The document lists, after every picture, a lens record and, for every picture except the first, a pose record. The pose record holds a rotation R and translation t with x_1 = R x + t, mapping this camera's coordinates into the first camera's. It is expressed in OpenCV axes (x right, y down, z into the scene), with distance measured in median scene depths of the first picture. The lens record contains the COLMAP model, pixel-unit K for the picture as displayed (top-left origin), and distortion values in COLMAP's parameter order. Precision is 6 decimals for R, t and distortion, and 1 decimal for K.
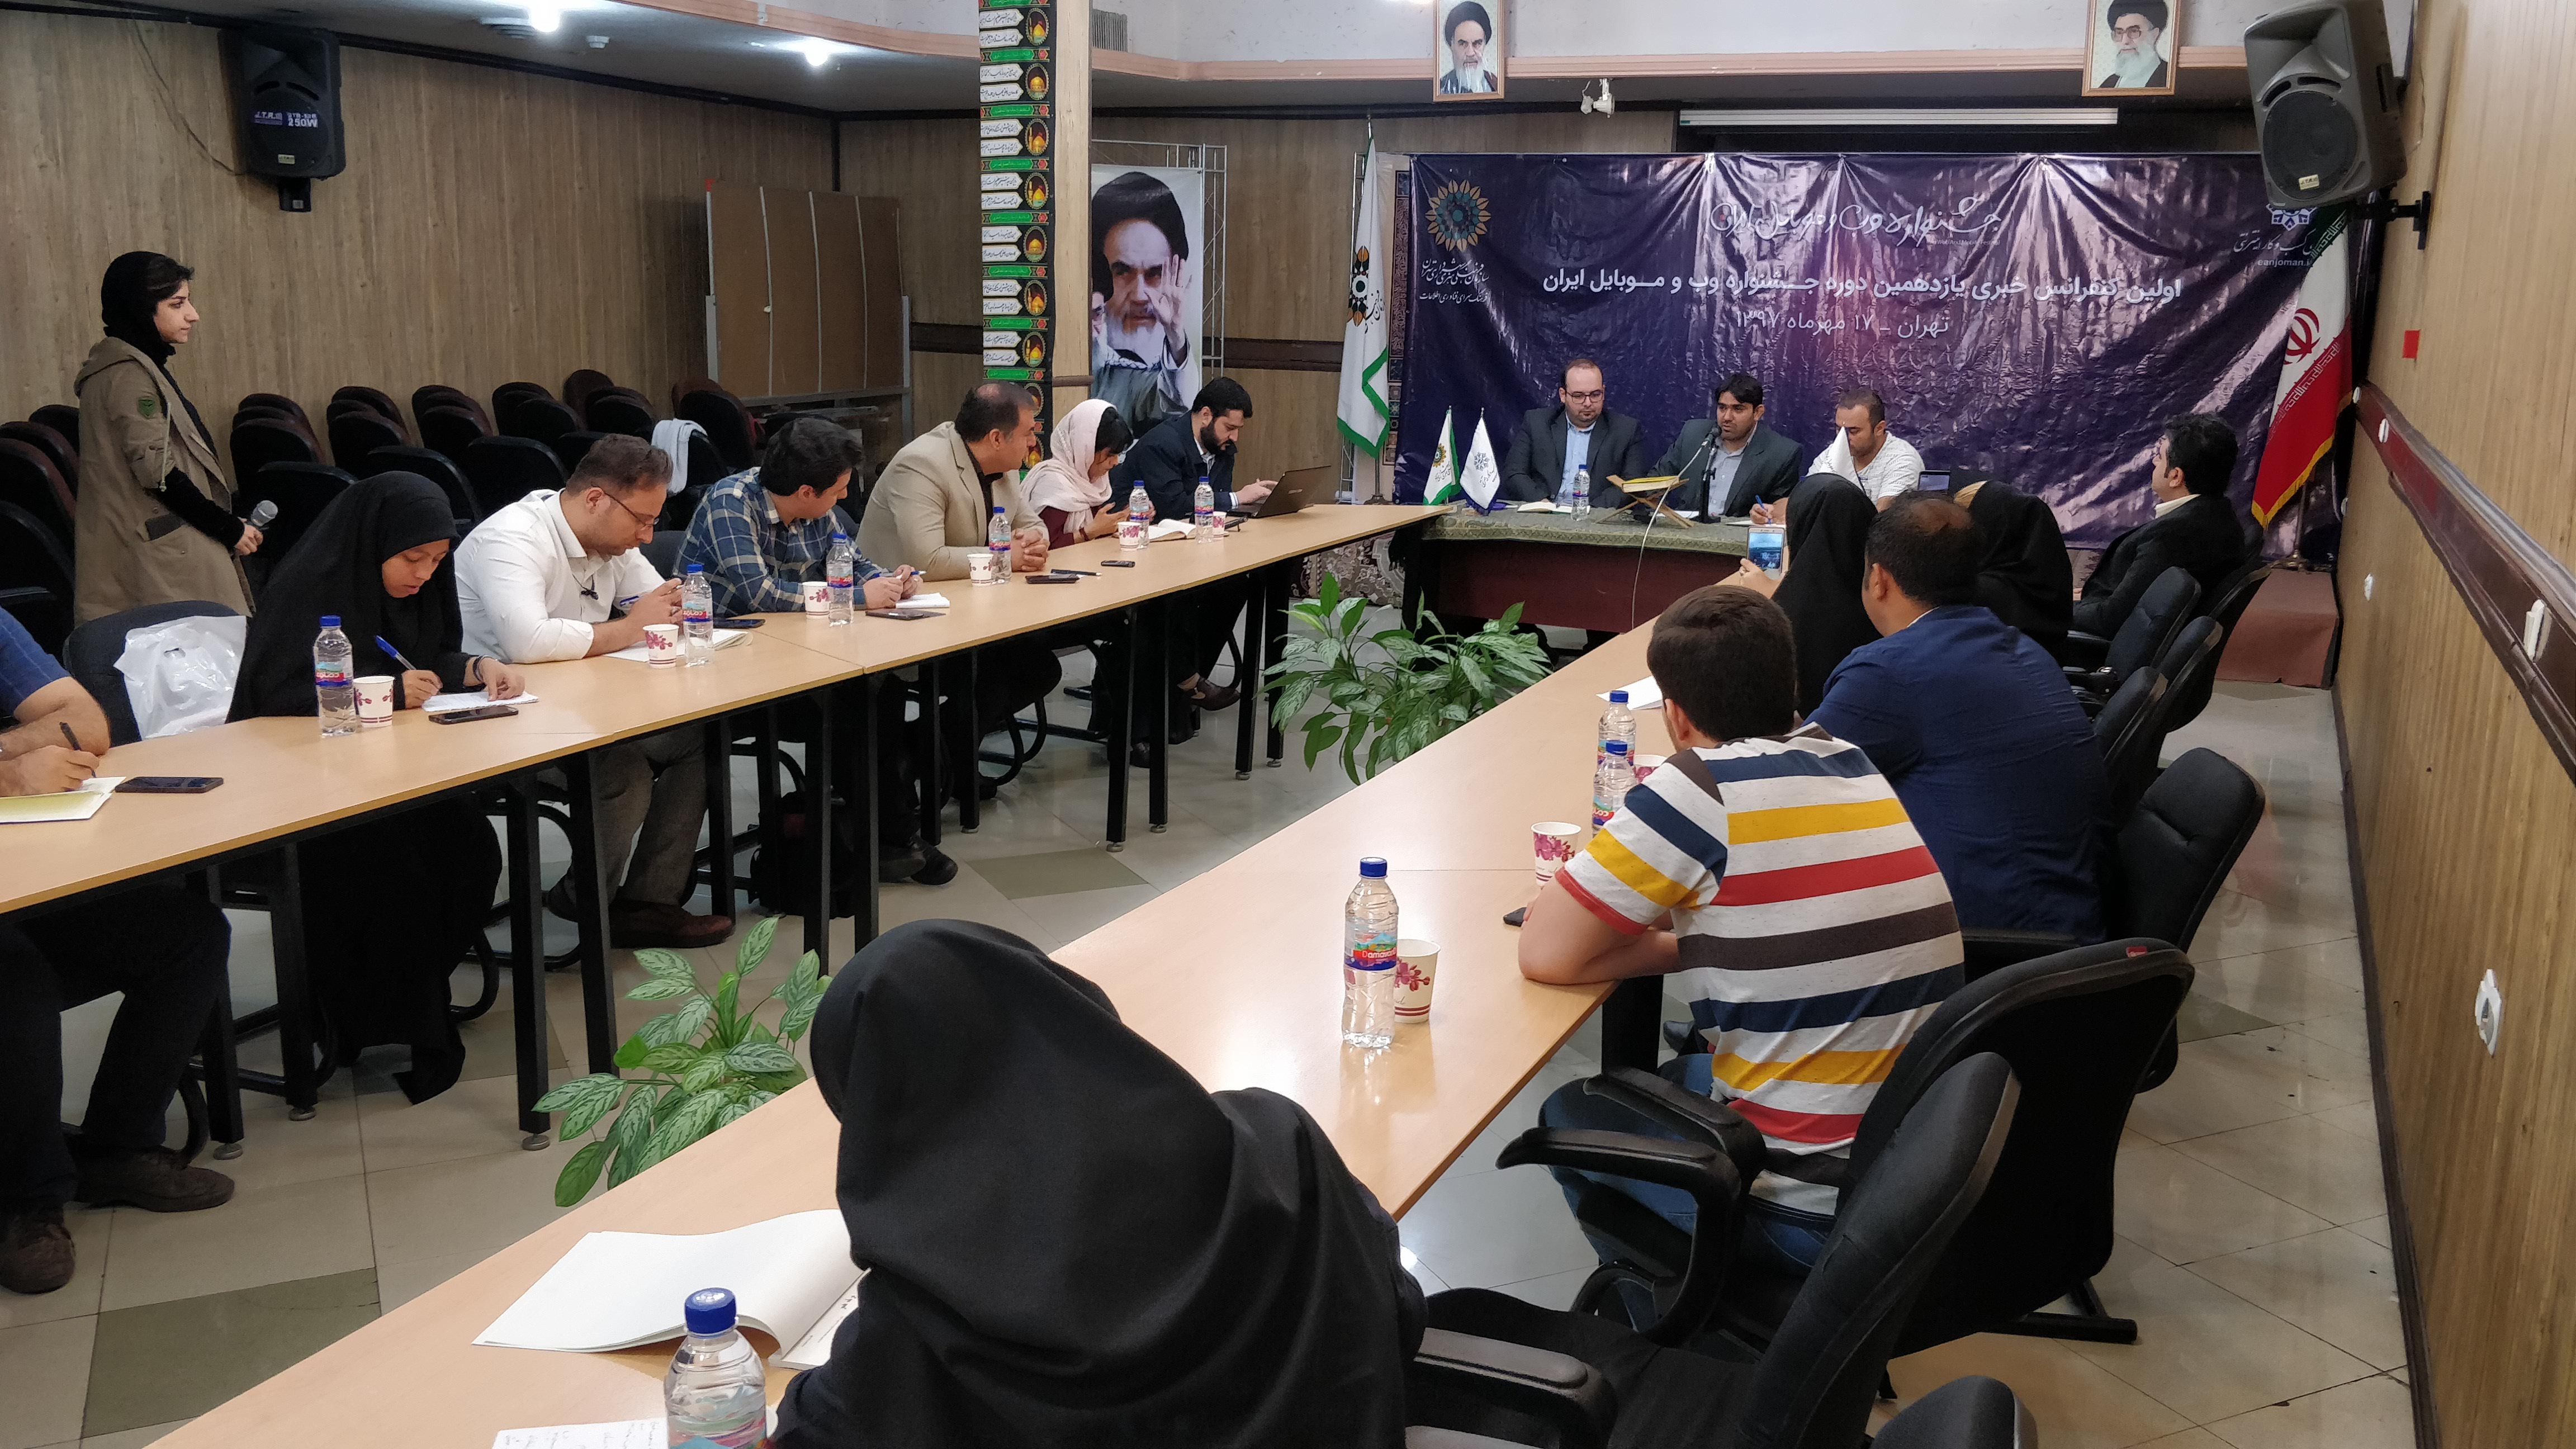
lens RADIAL K [[2090.8, 0, 1368.8], [0, 2090.8, 761.5], [0, 0, 1]] dist [0.066746, -0.098690]
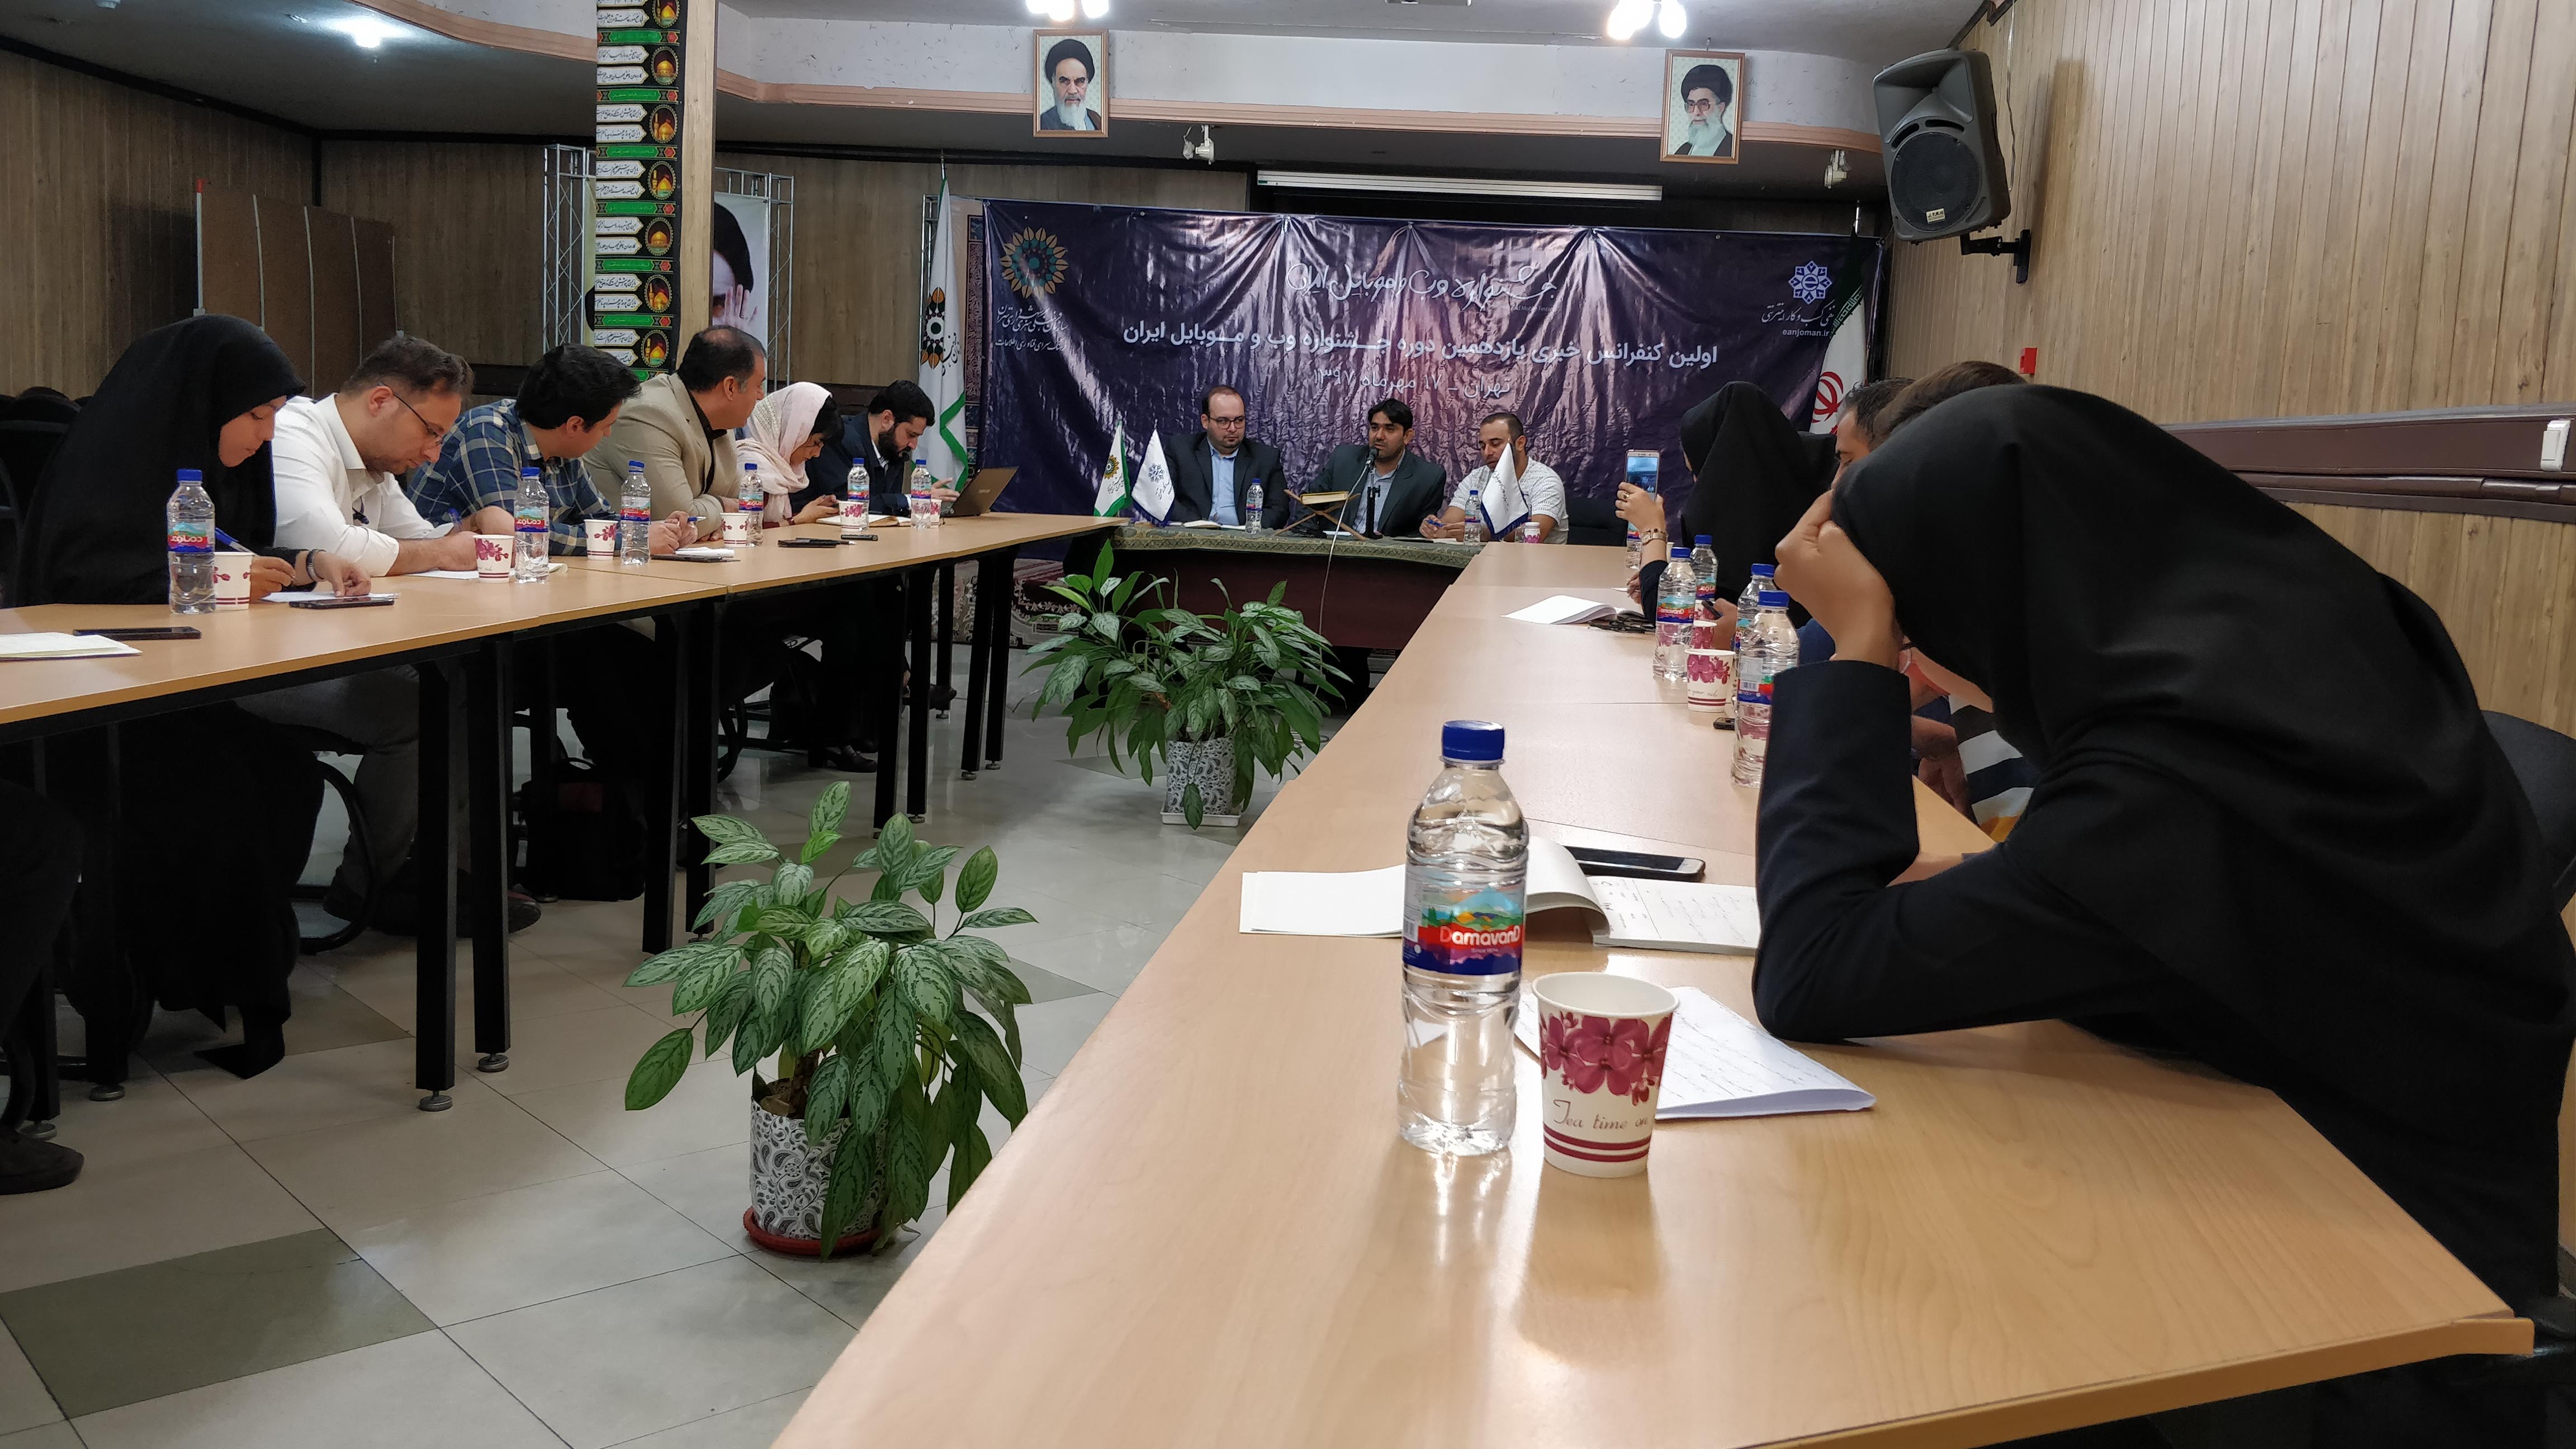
lens RADIAL K [[2090.8, 0, 1333.7], [0, 2090.8, 747.5], [0, 0, 1]] dist [0.066746, -0.098690]
pose [[0.960724, -0.018006, 0.276921, -0.126297], [0.037792, 0.997085, -0.066279, 0.048611], [-0.274921, 0.074141, 0.958604, 0.038268]]
